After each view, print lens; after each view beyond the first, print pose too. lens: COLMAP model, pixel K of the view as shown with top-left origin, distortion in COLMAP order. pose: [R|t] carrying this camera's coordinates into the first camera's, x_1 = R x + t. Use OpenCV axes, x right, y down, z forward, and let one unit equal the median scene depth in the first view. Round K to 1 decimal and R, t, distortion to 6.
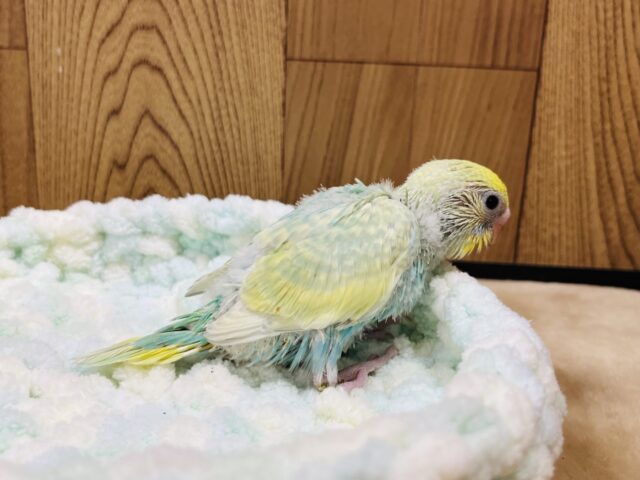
lens RADIAL K [[747.1, 0, 320.0], [0, 747.1, 240.0], [0, 0, 1]] dist [0.010634, -0.122840]
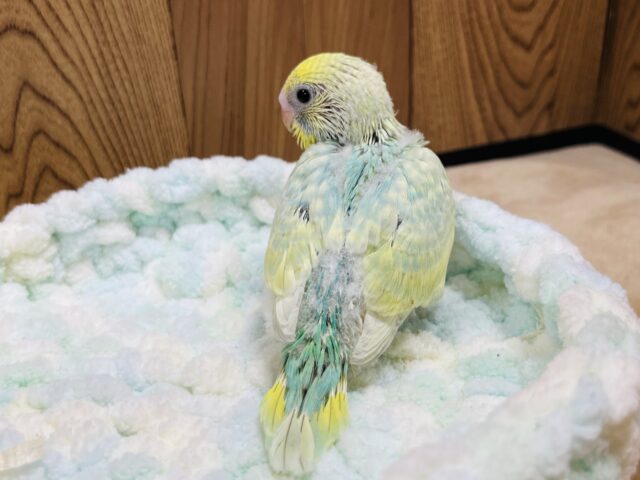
lens RADIAL K [[747.1, 0, 320.0], [0, 747.1, 240.0], [0, 0, 1]] dist [0.010634, -0.122840]
pose [[0.915750, -0.254927, 0.310507, -0.233083], [0.201436, 0.960069, 0.194142, -0.094580], [-0.347600, -0.115238, 0.930534, 0.039505]]
